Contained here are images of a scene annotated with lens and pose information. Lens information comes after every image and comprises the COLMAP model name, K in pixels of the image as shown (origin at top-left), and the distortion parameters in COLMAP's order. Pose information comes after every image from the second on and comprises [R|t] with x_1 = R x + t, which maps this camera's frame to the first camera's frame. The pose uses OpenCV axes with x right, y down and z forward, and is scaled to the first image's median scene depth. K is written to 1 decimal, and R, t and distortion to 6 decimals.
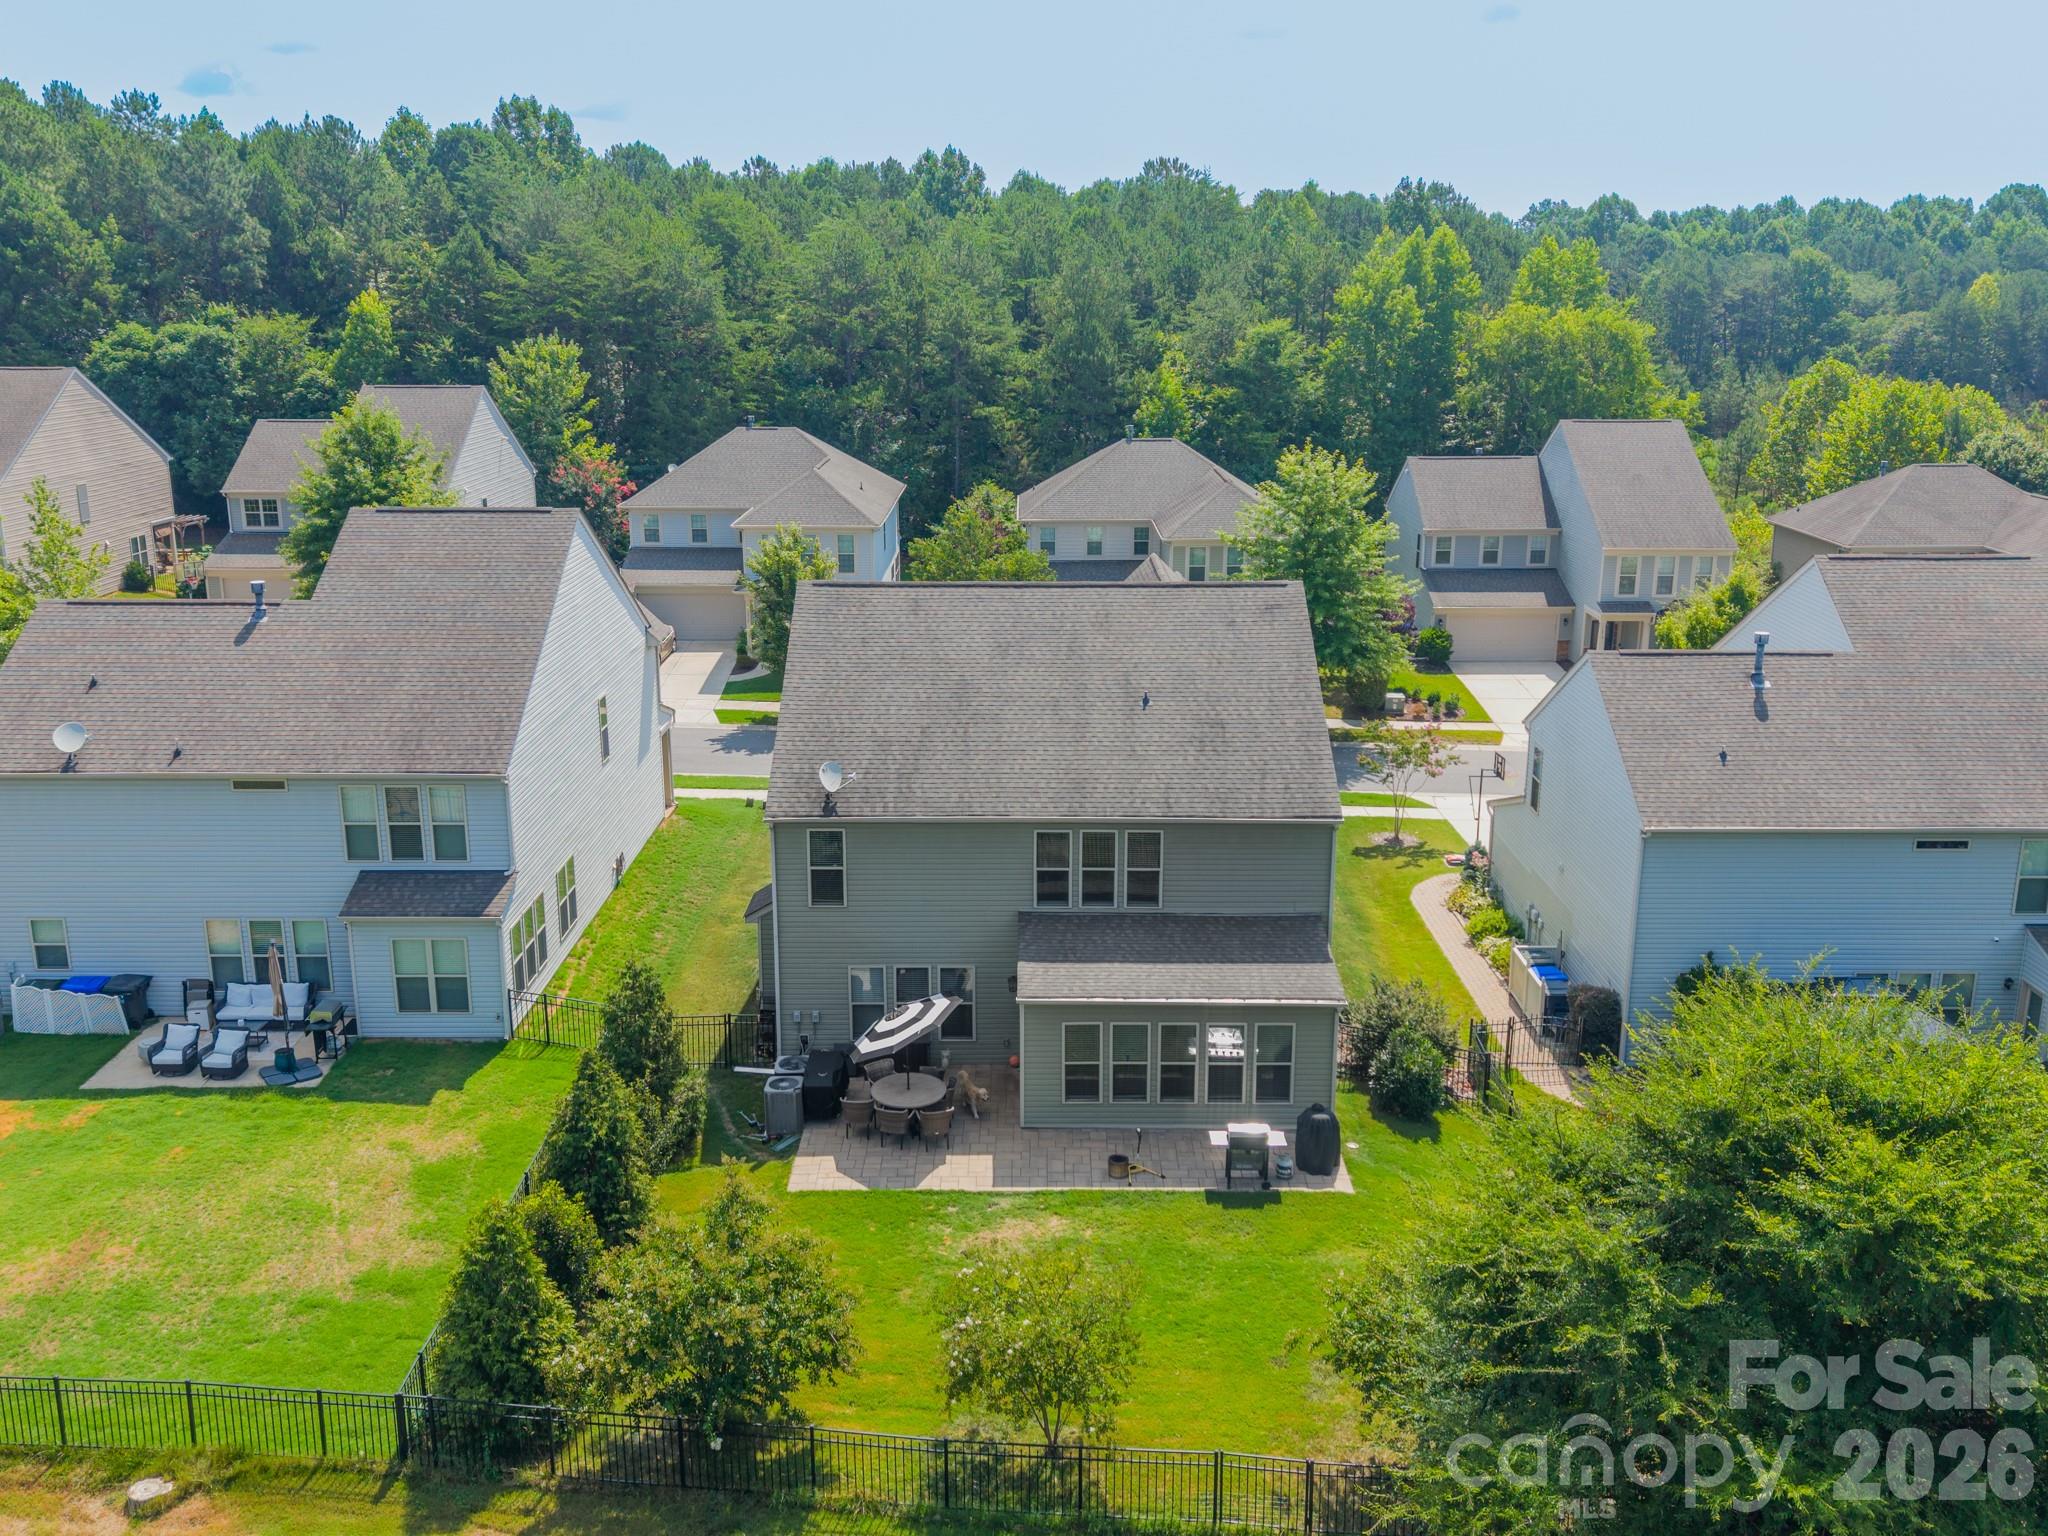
lens RADIAL K [[1816.4, 0, 1024.0], [0, 1816.4, 768.0], [0, 0, 1]] dist [0.095961, -0.161155]
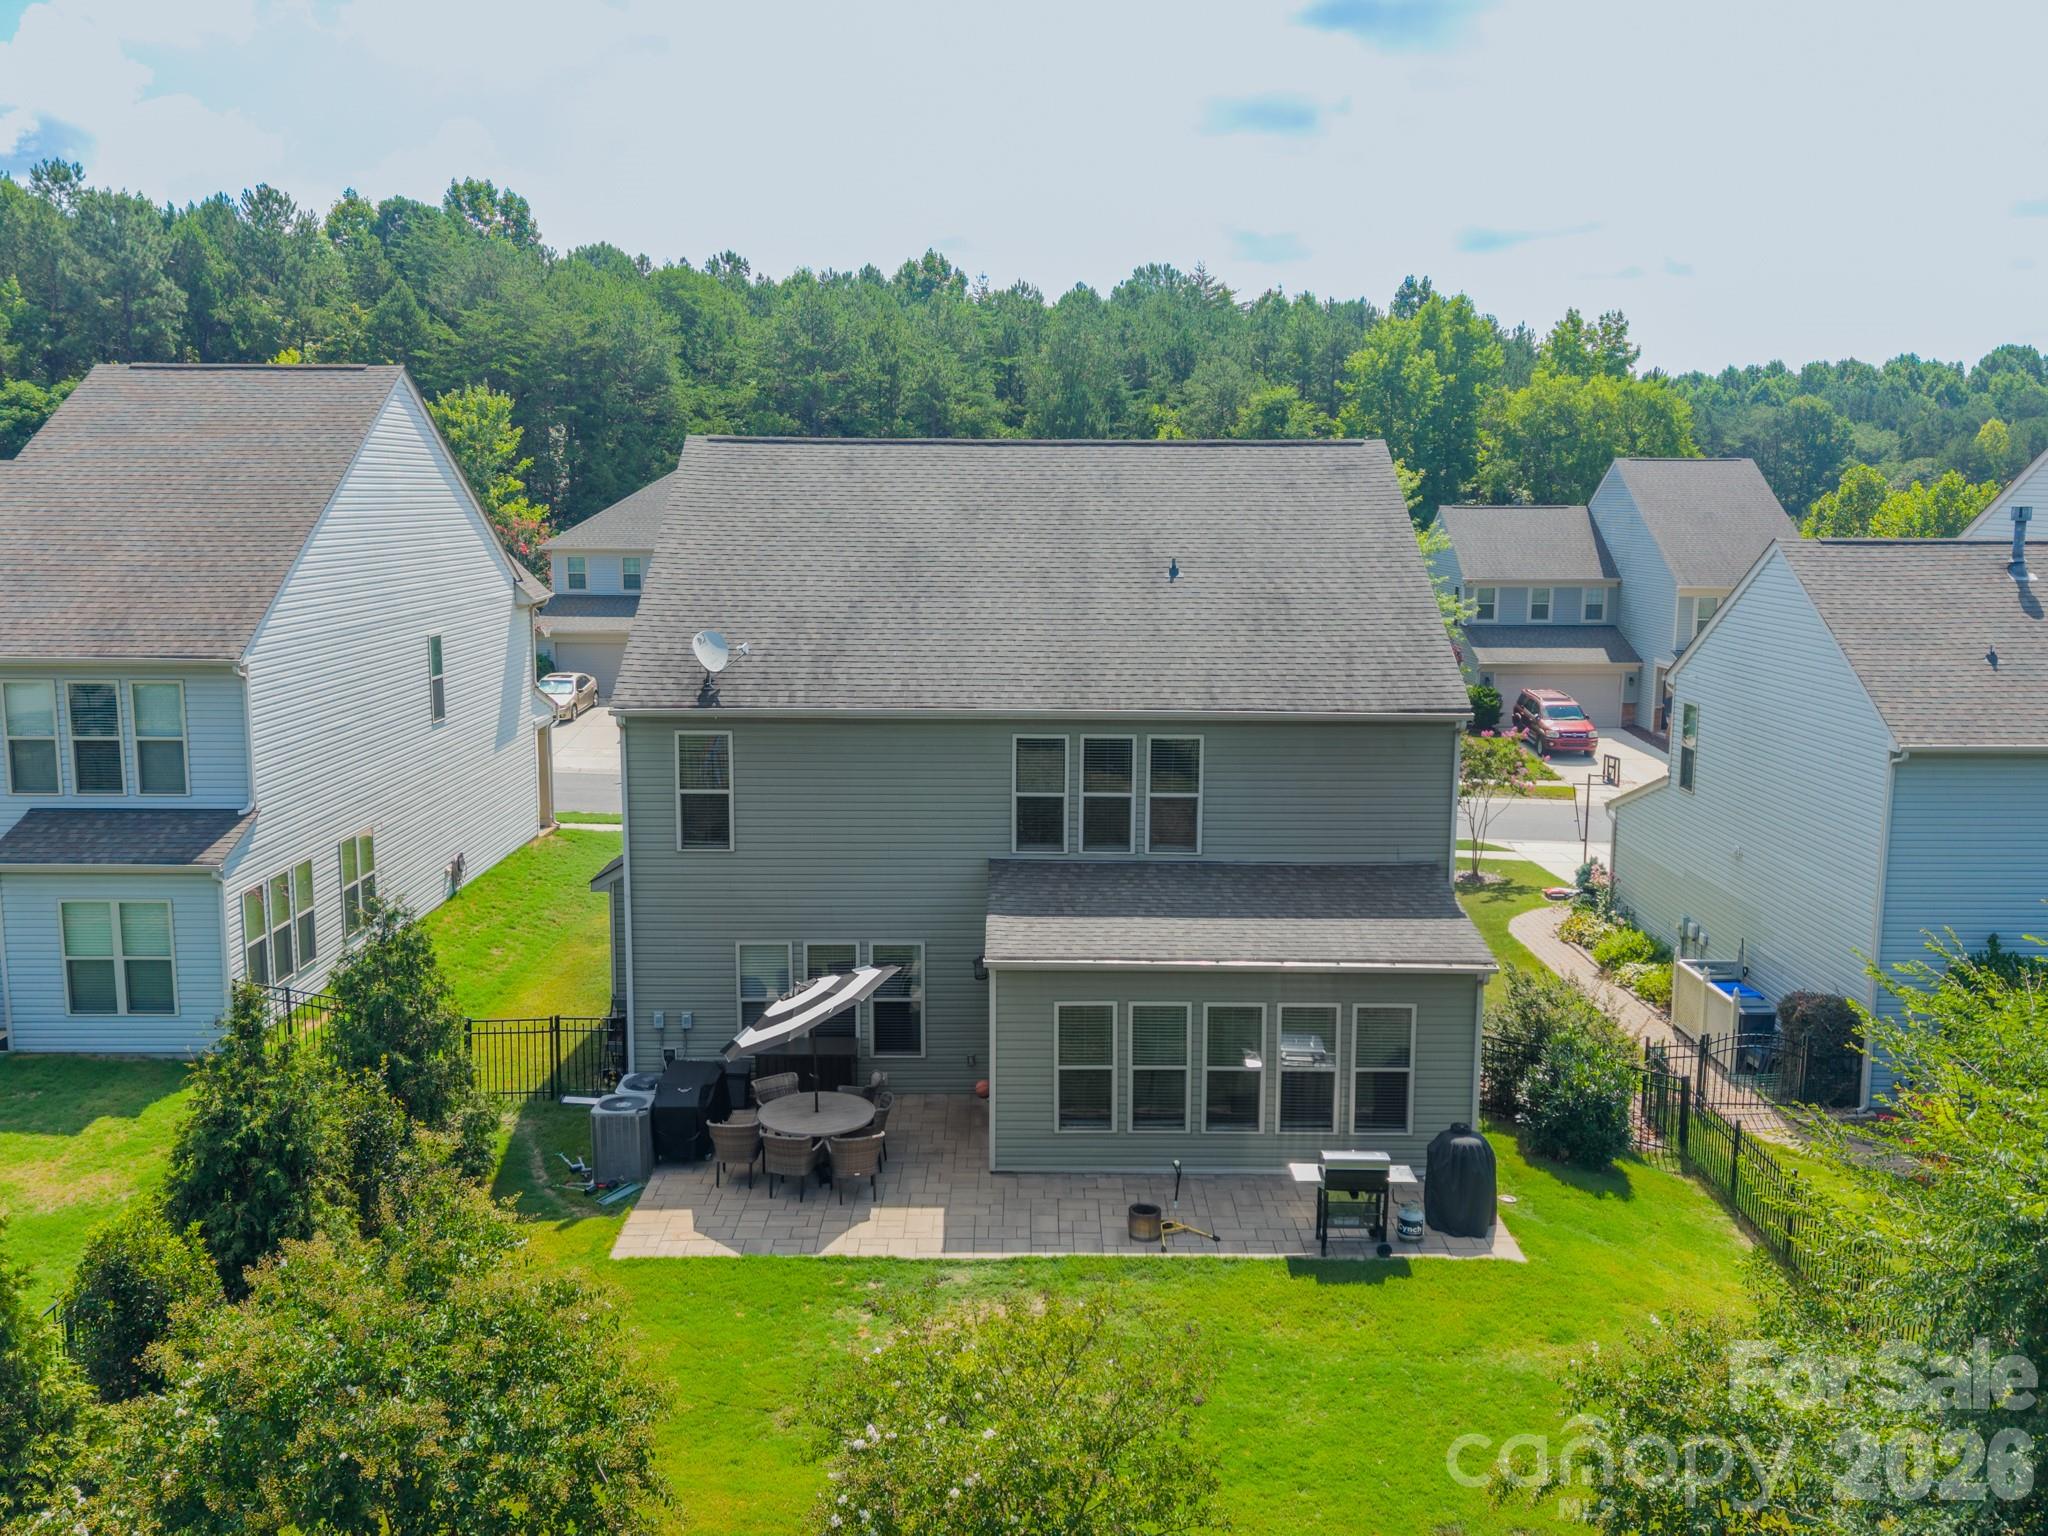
lens RADIAL K [[1809.9, 0, 1024.0], [0, 1809.9, 768.0], [0, 0, 1]] dist [0.053010, -0.072087]
pose [[0.999954, 0.004031, 0.008680, 0.002992], [-0.003066, 0.994097, -0.108455, 0.089353], [-0.009066, 0.108423, 0.994063, 0.248364]]
